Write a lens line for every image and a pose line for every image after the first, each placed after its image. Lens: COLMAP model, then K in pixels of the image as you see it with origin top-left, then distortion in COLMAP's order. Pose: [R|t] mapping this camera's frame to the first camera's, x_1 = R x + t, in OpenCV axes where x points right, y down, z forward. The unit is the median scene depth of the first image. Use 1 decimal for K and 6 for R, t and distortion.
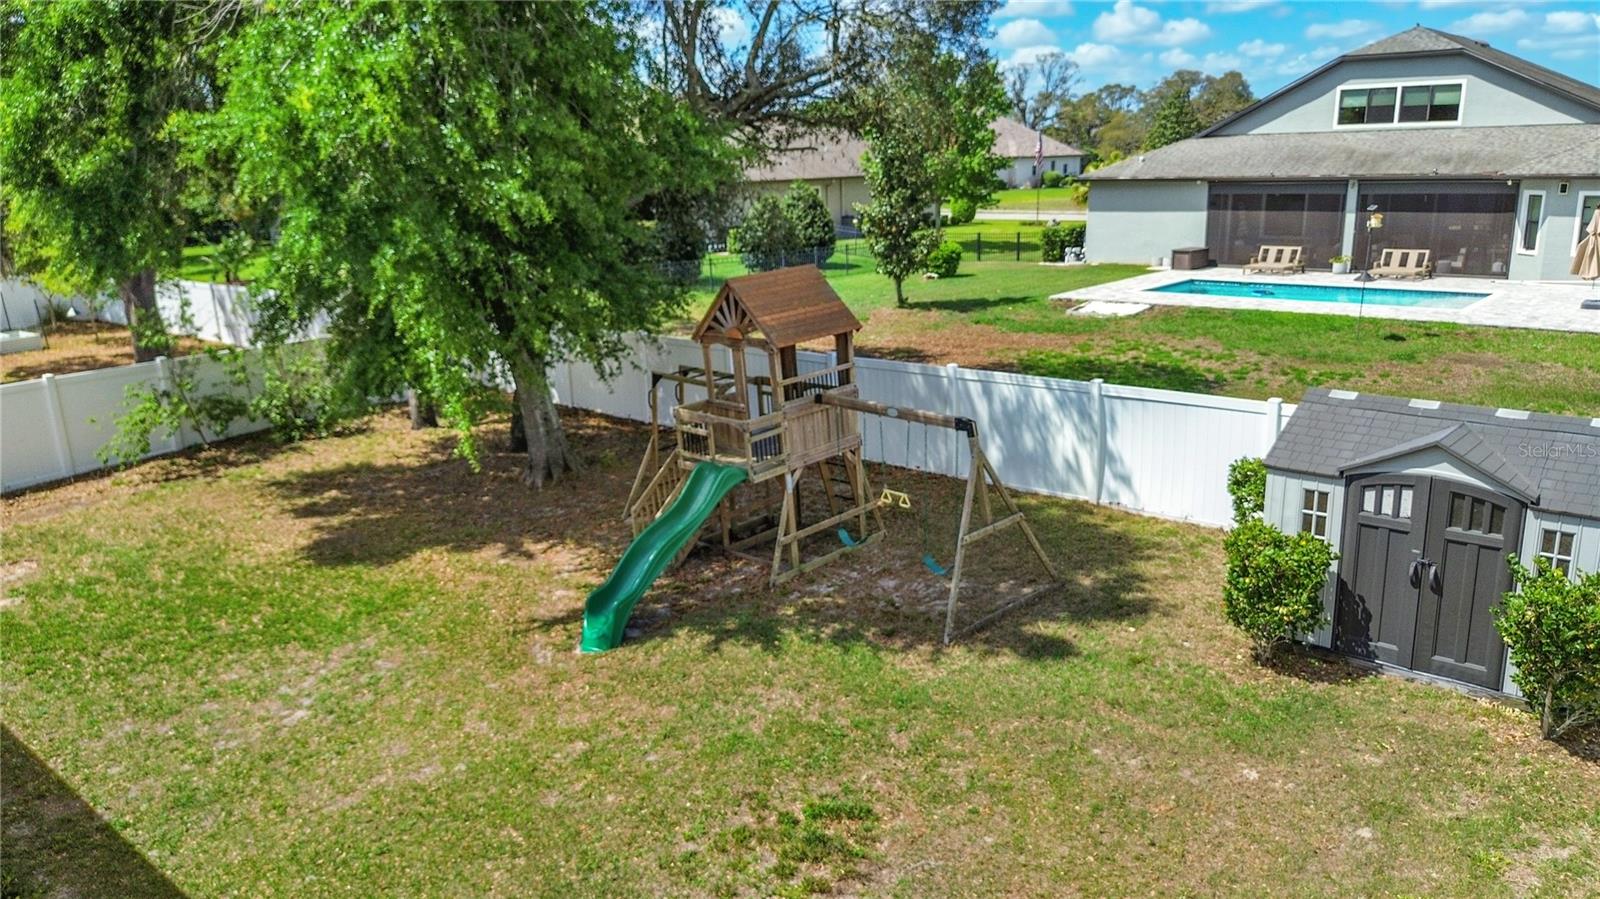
lens RADIAL K [[1159.5, 0, 800.0], [0, 1159.5, 449.5], [0, 0, 1]] dist [0.037897, -0.000891]
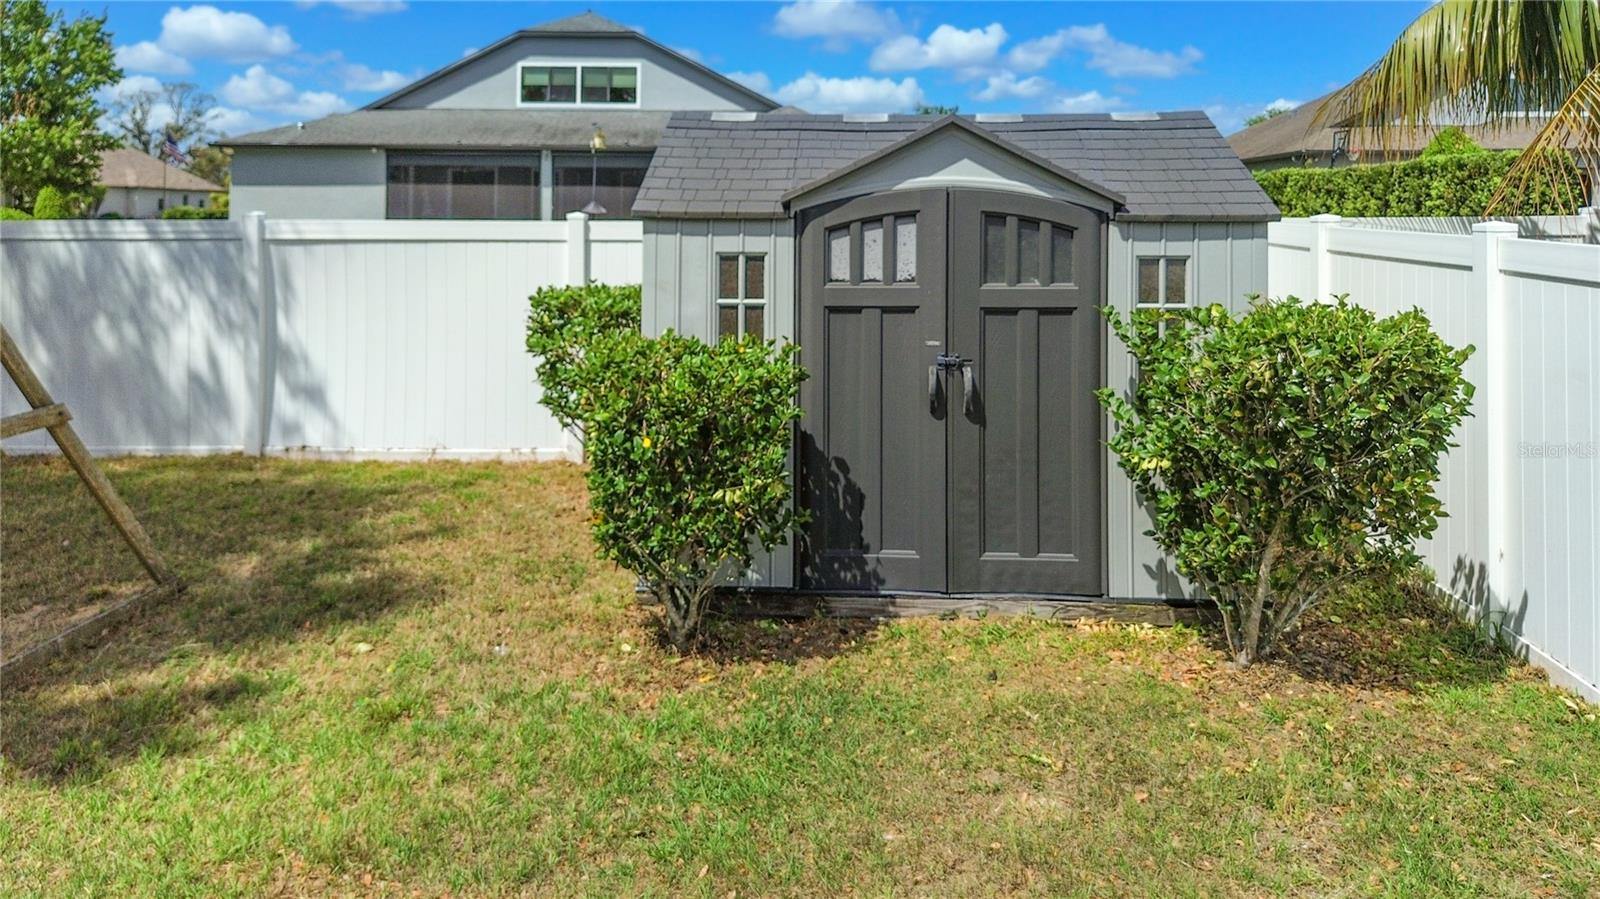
lens RADIAL K [[1157.4, 0, 799.3], [0, 1157.4, 205.5], [0, 0, 1]] dist [0.018553, -0.003249]
pose [[0.770596, 0.050482, 0.635321, 0.146524], [0.132809, 0.962254, -0.237548, 0.132019], [-0.623332, 0.267430, 0.734805, 0.606665]]
